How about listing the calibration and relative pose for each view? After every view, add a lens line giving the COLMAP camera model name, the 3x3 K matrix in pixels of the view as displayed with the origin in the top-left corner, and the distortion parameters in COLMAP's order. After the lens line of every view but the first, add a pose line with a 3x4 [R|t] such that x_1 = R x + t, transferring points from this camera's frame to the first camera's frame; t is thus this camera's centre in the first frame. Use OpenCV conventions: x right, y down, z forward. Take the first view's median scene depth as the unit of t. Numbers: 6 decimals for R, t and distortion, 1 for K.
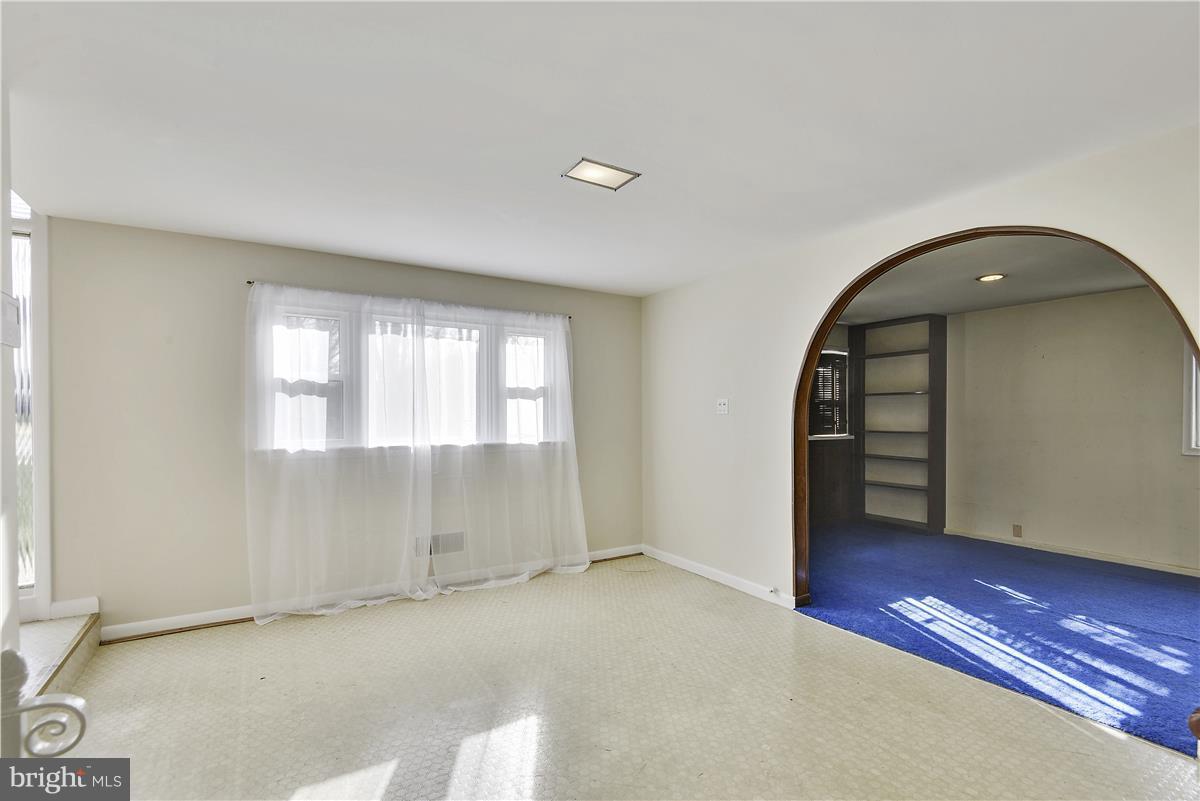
lens RADIAL K [[560.9, 0, 605.5], [0, 560.9, 415.5], [0, 0, 1]] dist [0.000337, -0.000786]
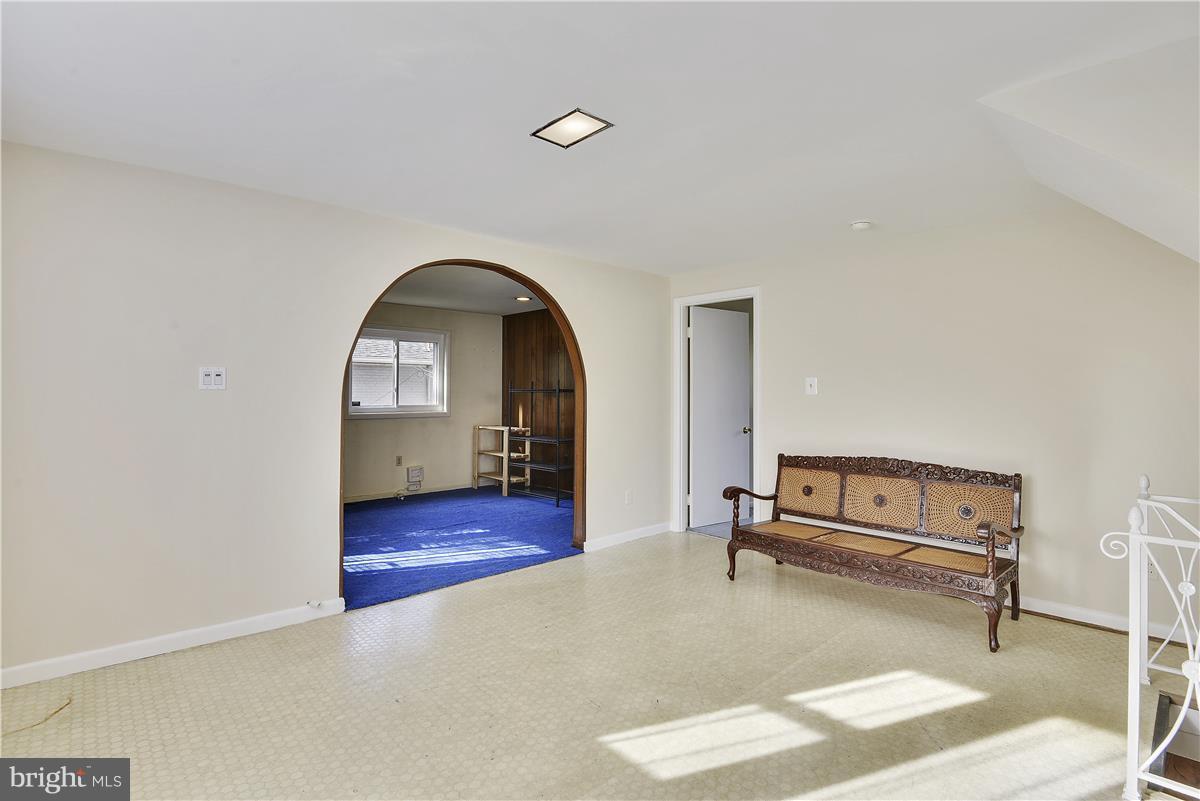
lens RADIAL K [[560.9, 0, 605.5], [0, 560.9, 415.5], [0, 0, 1]] dist [0.000337, -0.000786]
pose [[-0.190969, -0.040881, 0.980744, -0.563711], [-0.004209, 0.999157, 0.040829, 0.000322], [-0.981587, 0.003669, -0.190980, 0.722521]]
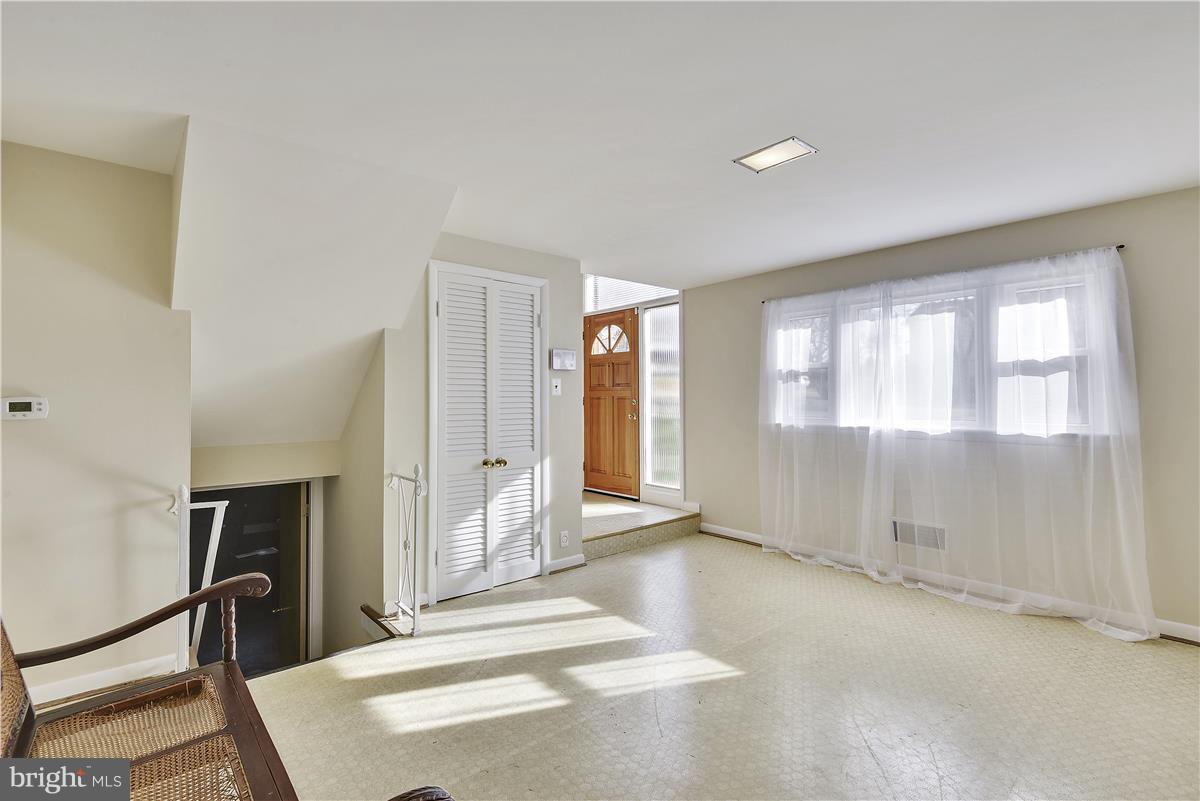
lens RADIAL K [[542.2, 0, 600.0], [0, 542.2, 400.5], [0, 0, 1]] dist [0.002940, 0.000062]
pose [[0.147502, 0.000849, -0.989061, 0.559417], [0.002348, 0.999997, 0.001209, 0.002425], [0.989059, -0.002501, 0.147499, 0.363838]]
